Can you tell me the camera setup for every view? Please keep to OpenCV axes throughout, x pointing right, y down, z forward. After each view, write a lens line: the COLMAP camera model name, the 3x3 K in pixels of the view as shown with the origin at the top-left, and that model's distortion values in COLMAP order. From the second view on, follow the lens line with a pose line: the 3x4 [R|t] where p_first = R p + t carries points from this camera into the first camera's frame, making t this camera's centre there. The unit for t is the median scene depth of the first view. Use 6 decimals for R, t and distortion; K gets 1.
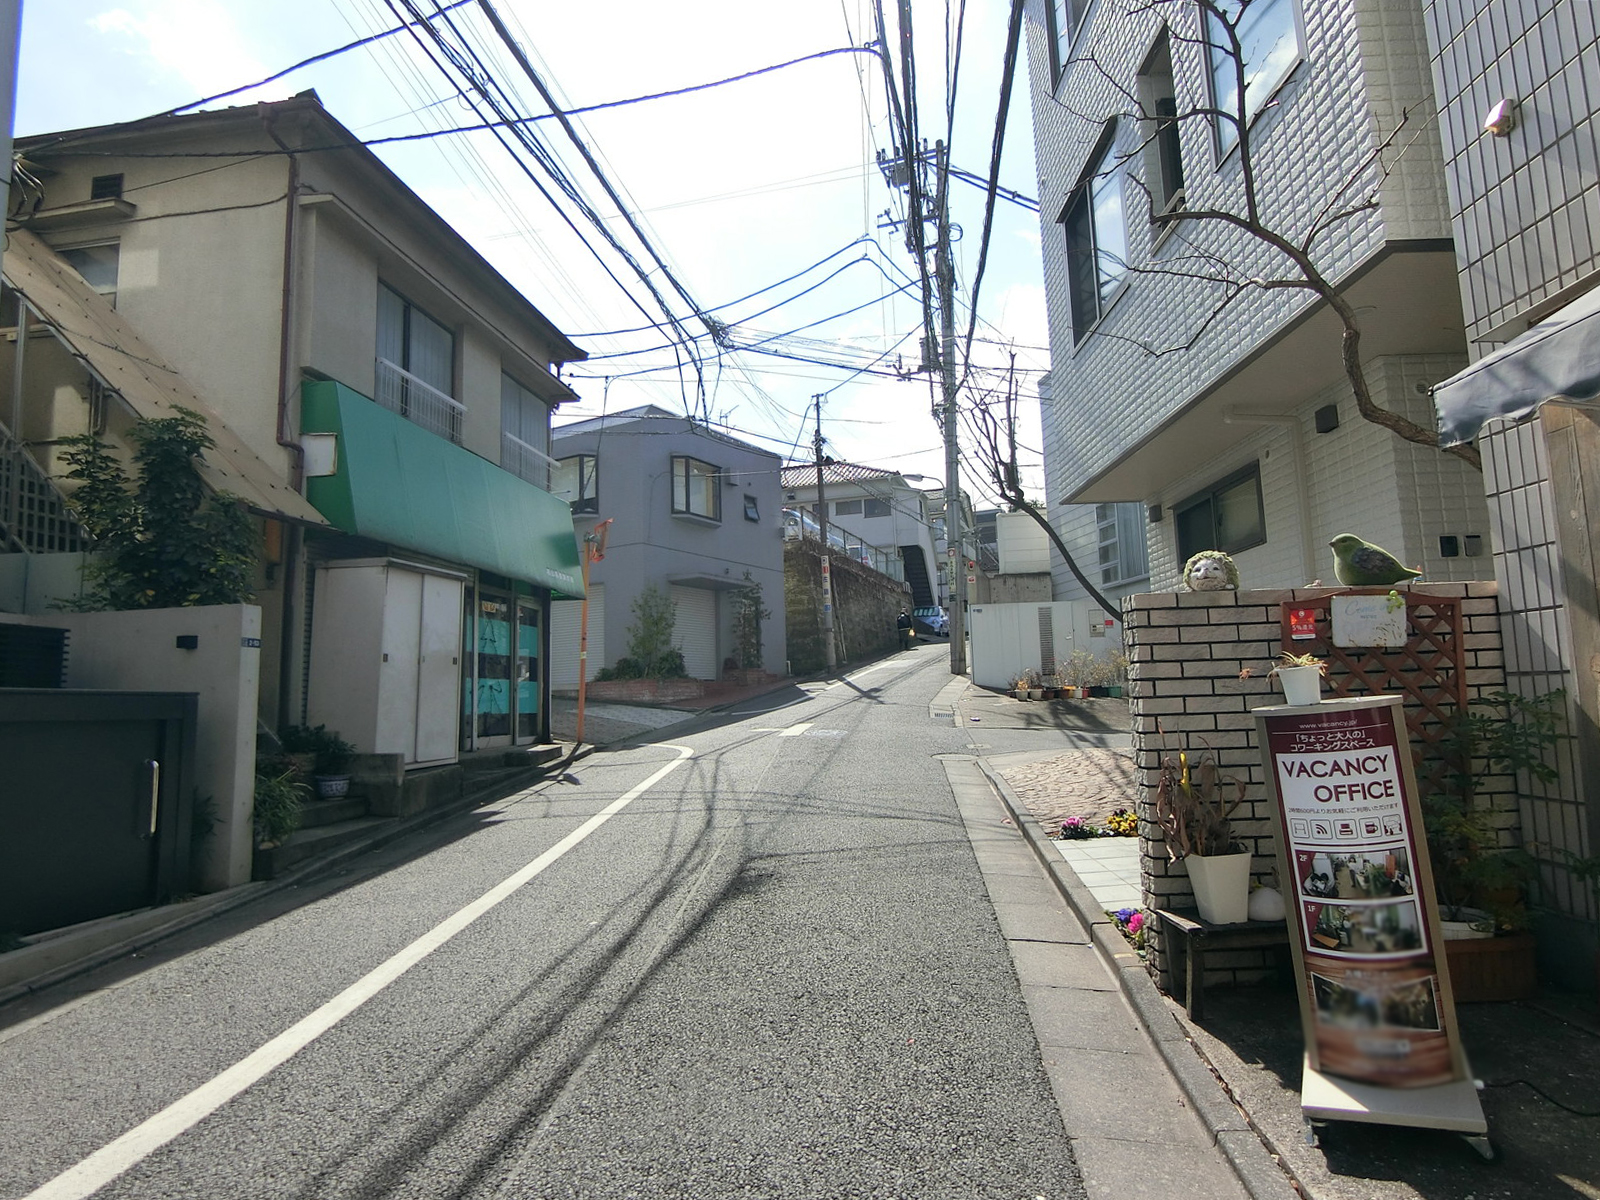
lens RADIAL K [[918.7, 0, 821.0], [0, 918.7, 596.4], [0, 0, 1]] dist [-0.030134, -0.001146]
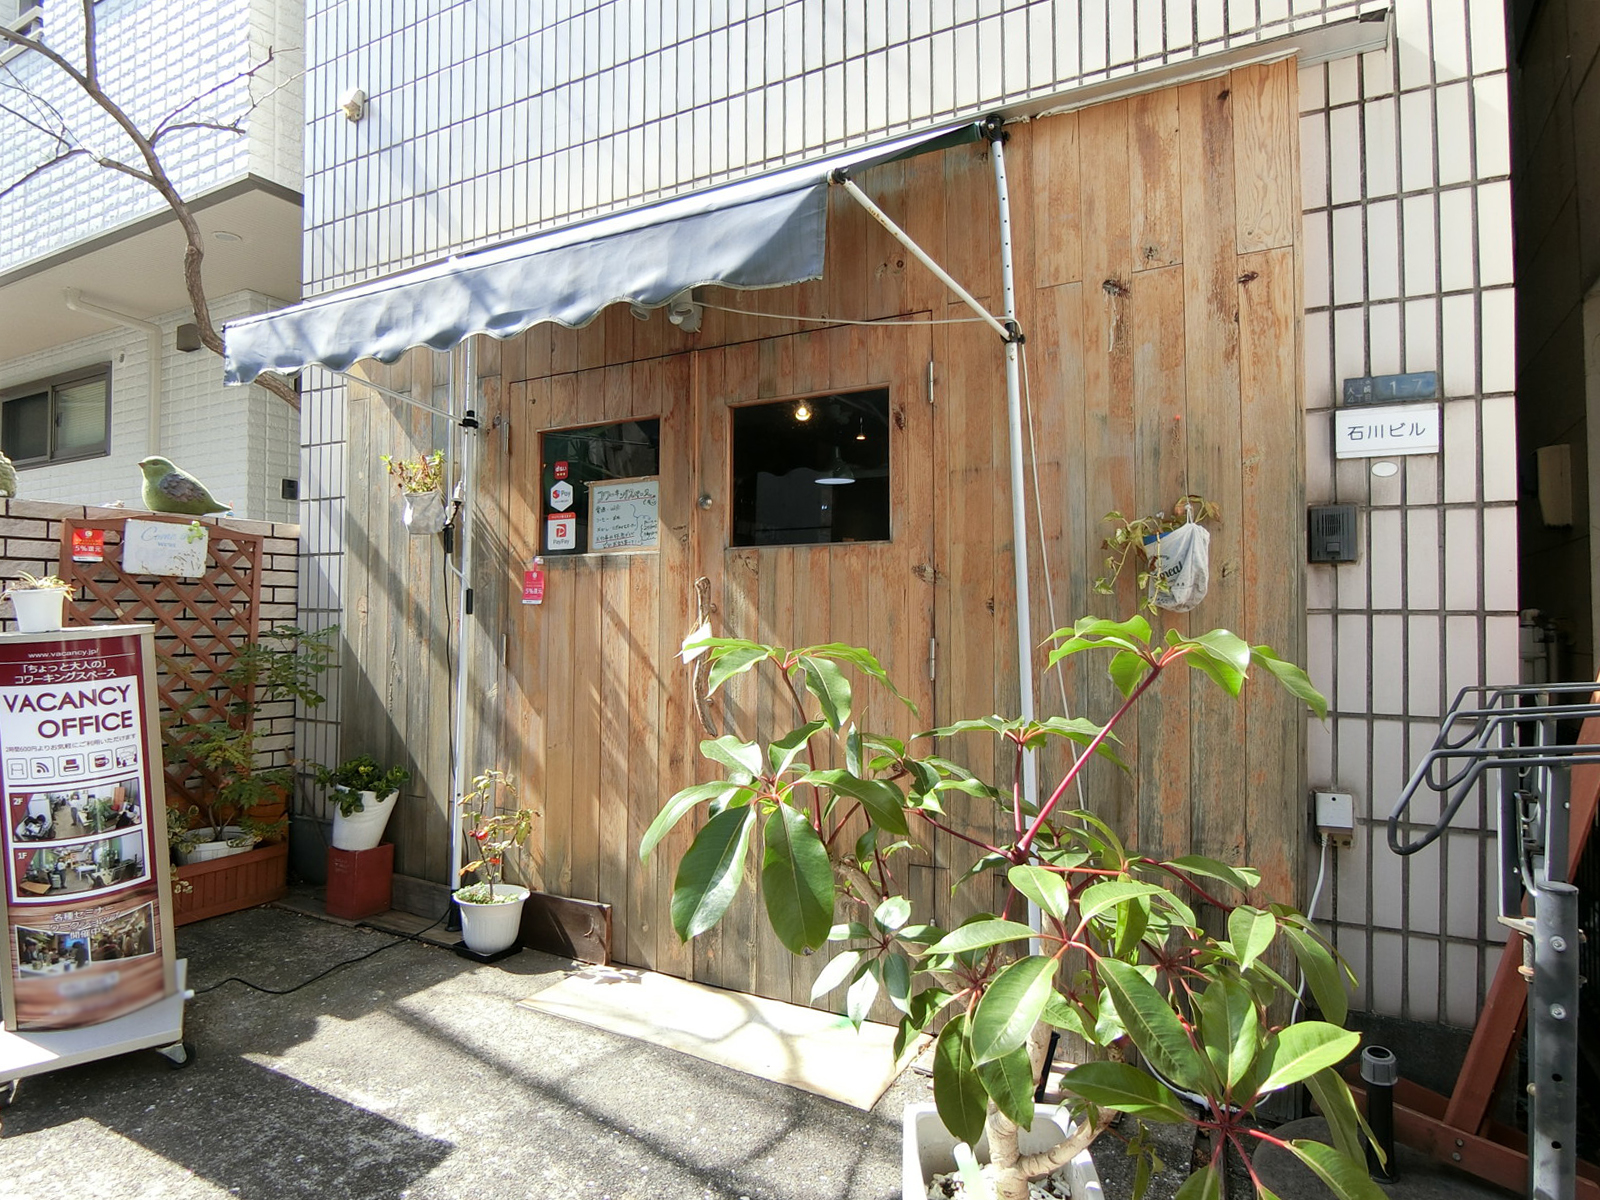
lens RADIAL K [[899.4, 0, 800.0], [0, 899.4, 600.0], [0, 0, 1]] dist [-0.024578, -0.000995]
pose [[0.473500, 0.051903, 0.879263, 0.120529], [-0.118698, 0.992916, 0.005309, -0.005948], [-0.872759, -0.106881, 0.476306, -0.066996]]
